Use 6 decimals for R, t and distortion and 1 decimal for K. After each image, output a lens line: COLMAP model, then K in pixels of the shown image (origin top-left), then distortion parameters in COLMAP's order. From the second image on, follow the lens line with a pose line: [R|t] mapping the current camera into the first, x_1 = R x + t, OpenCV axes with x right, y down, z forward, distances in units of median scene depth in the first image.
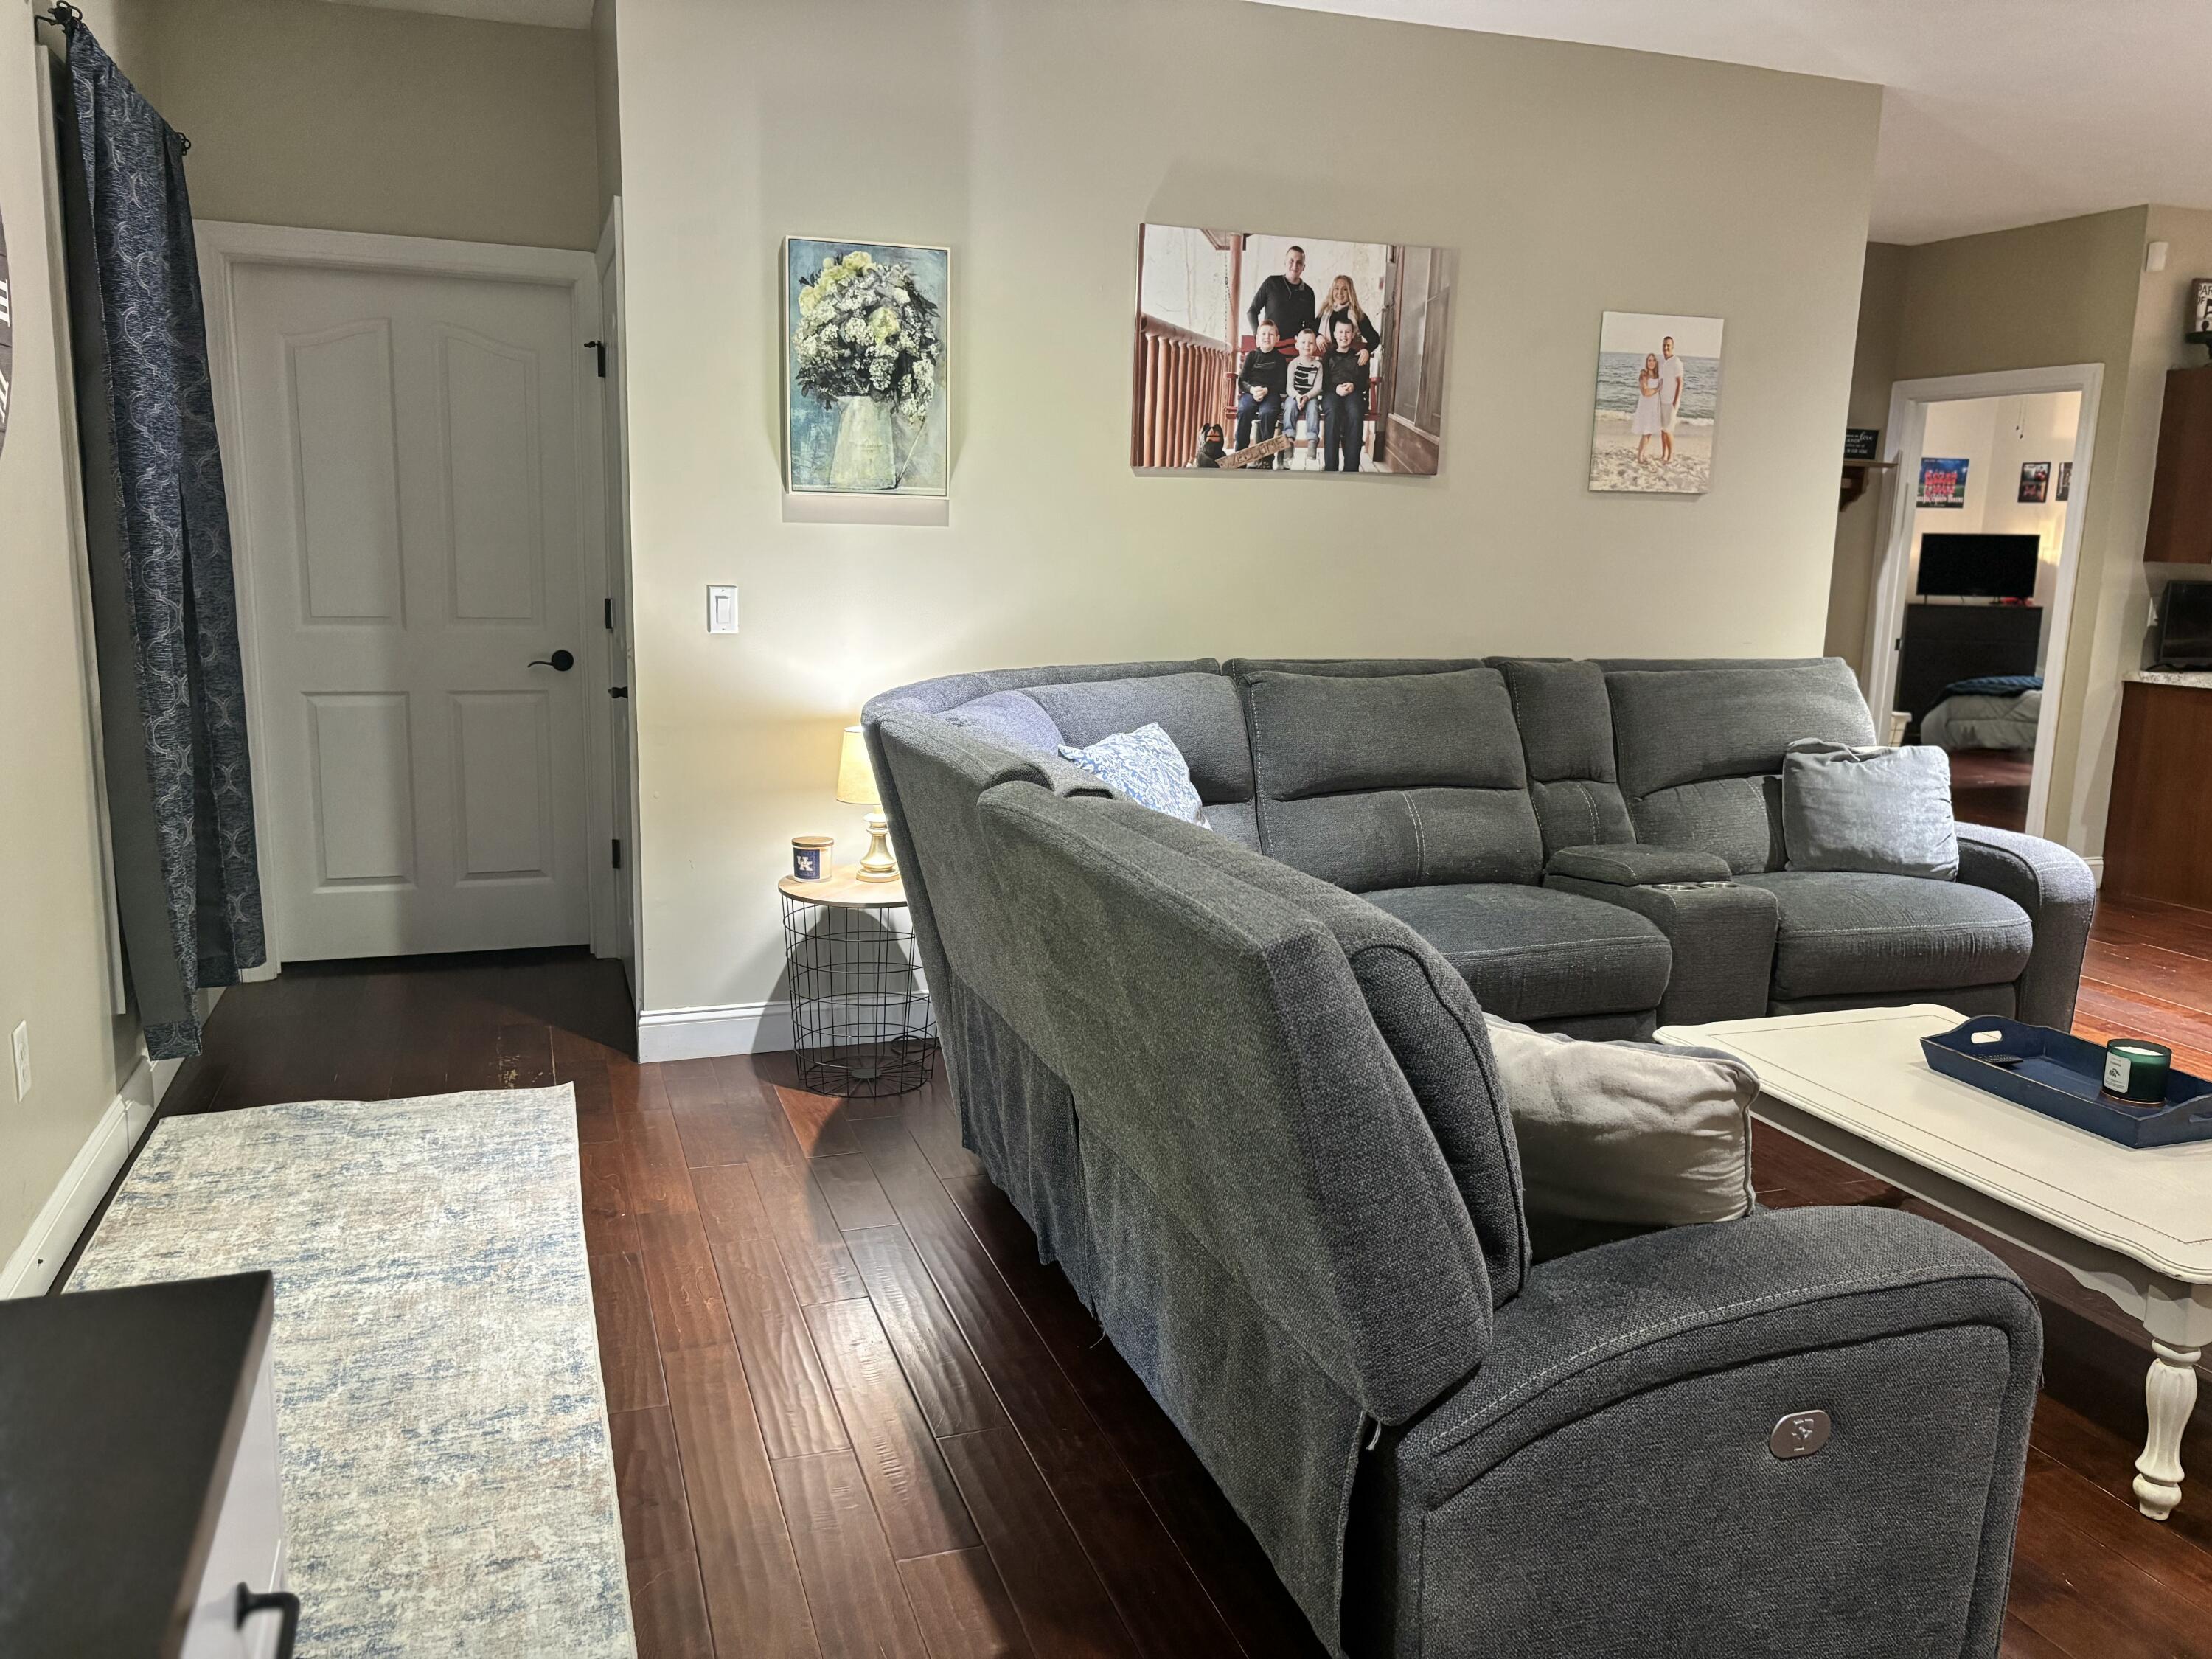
lens RADIAL K [[1664.7, 0, 1102.6], [0, 1664.7, 813.4], [0, 0, 1]] dist [0.033787, -0.038229]
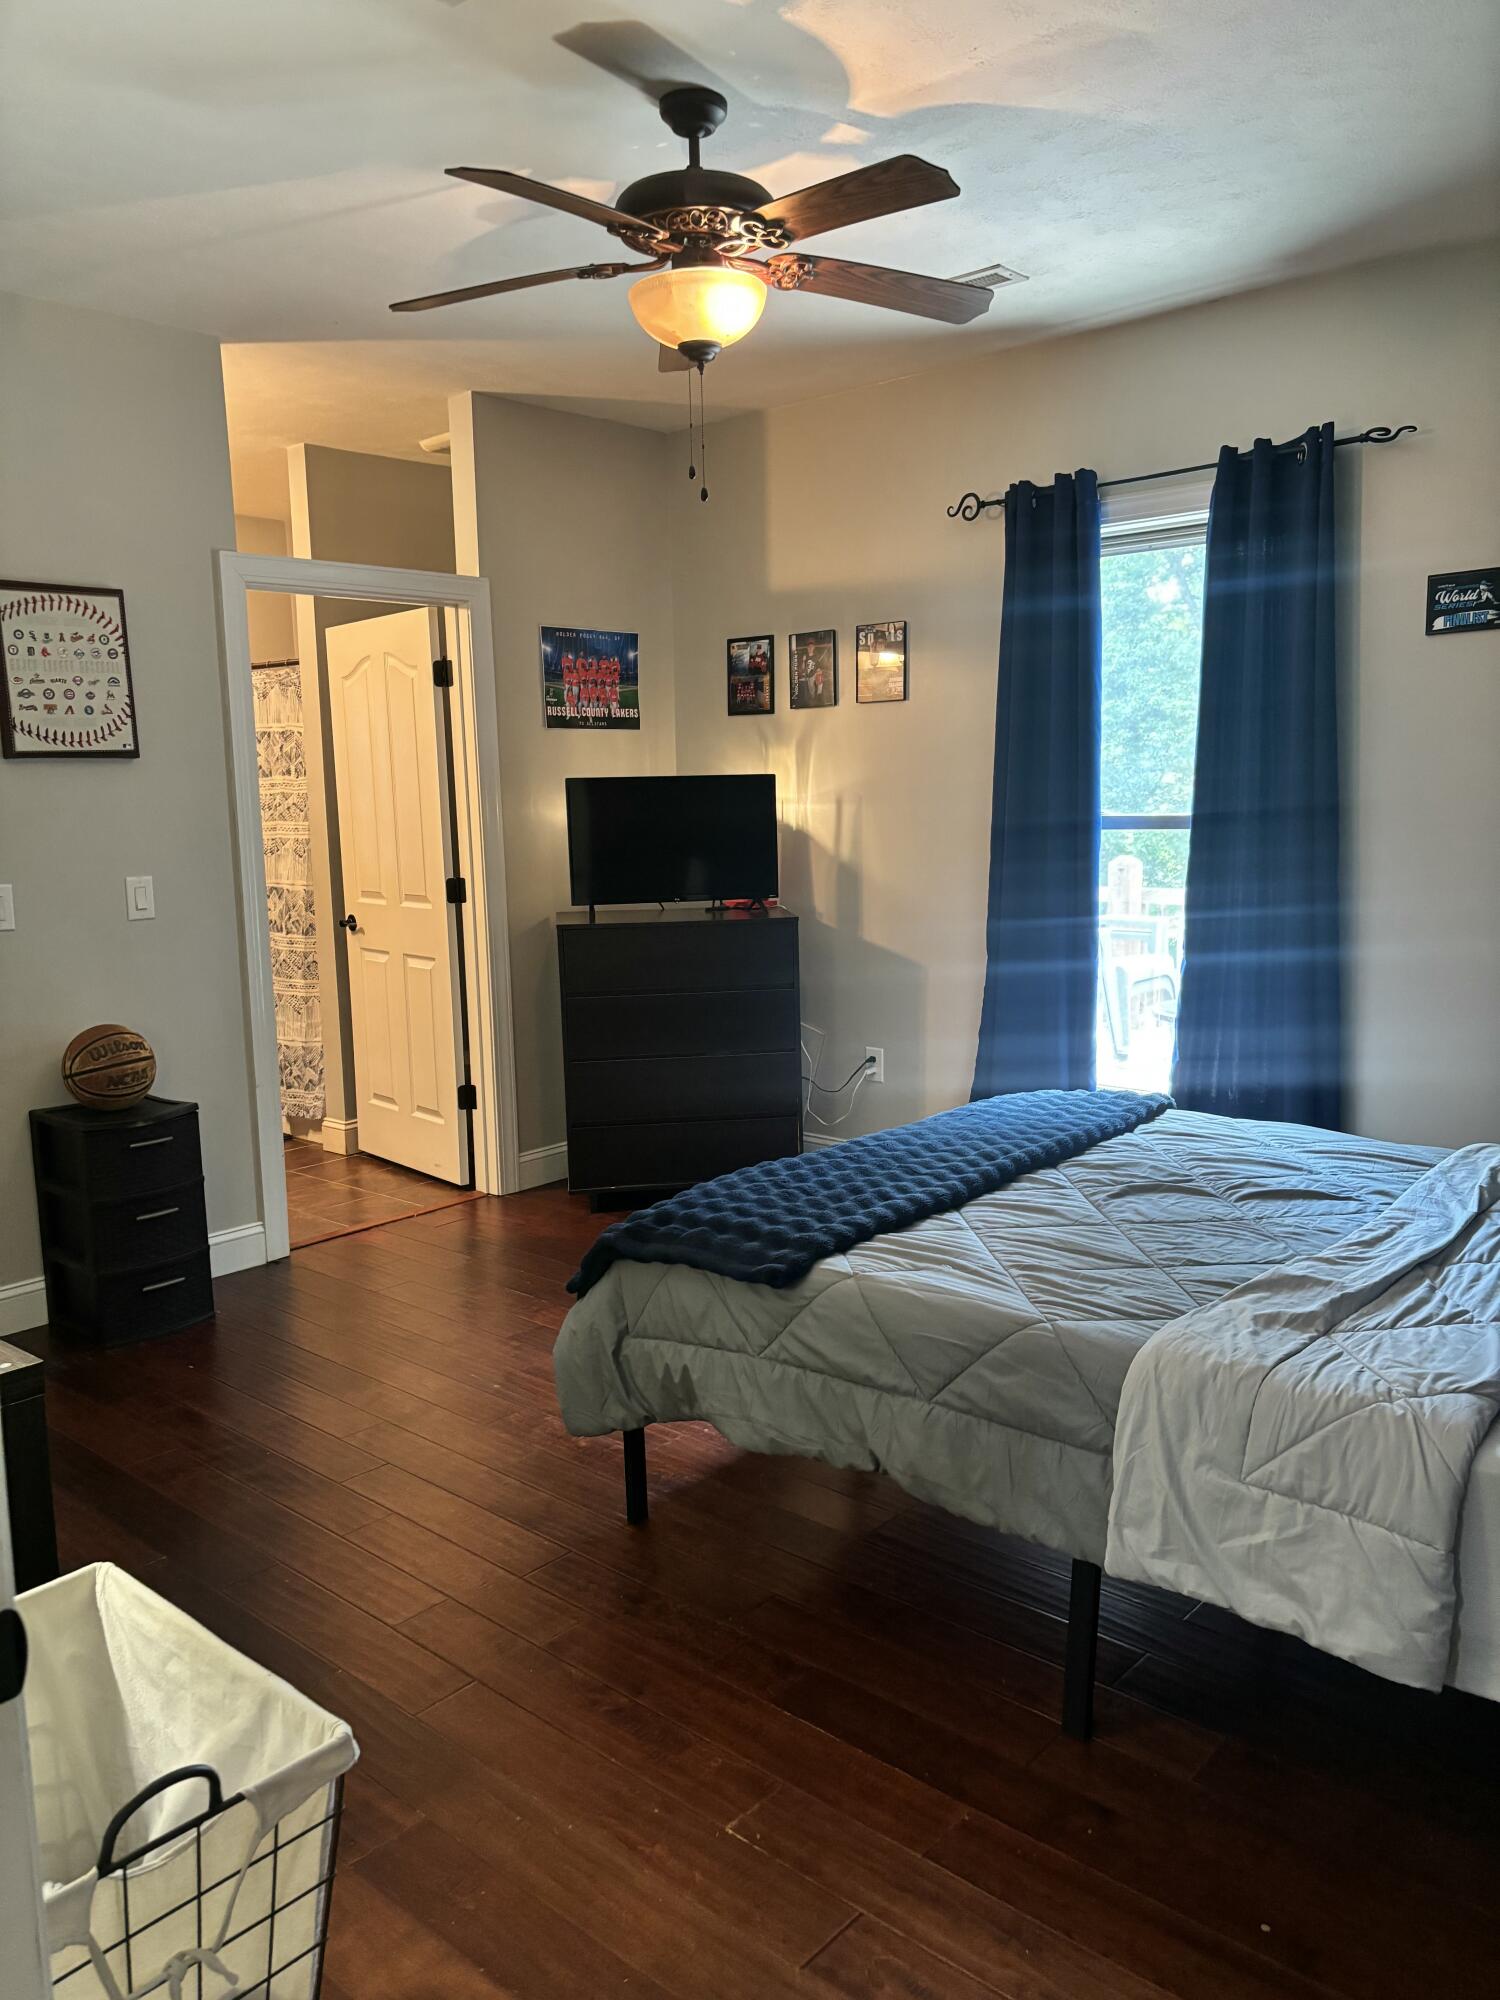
lens RADIAL K [[1505.2, 0, 743.5], [0, 1505.2, 1012.1], [0, 0, 1]] dist [0.033787, -0.038229]
pose [[0.879066, -0.119521, 0.461474, 0.321891], [0.124777, 0.991998, 0.019236, -0.101504], [-0.460081, 0.040671, 0.886945, 0.584648]]
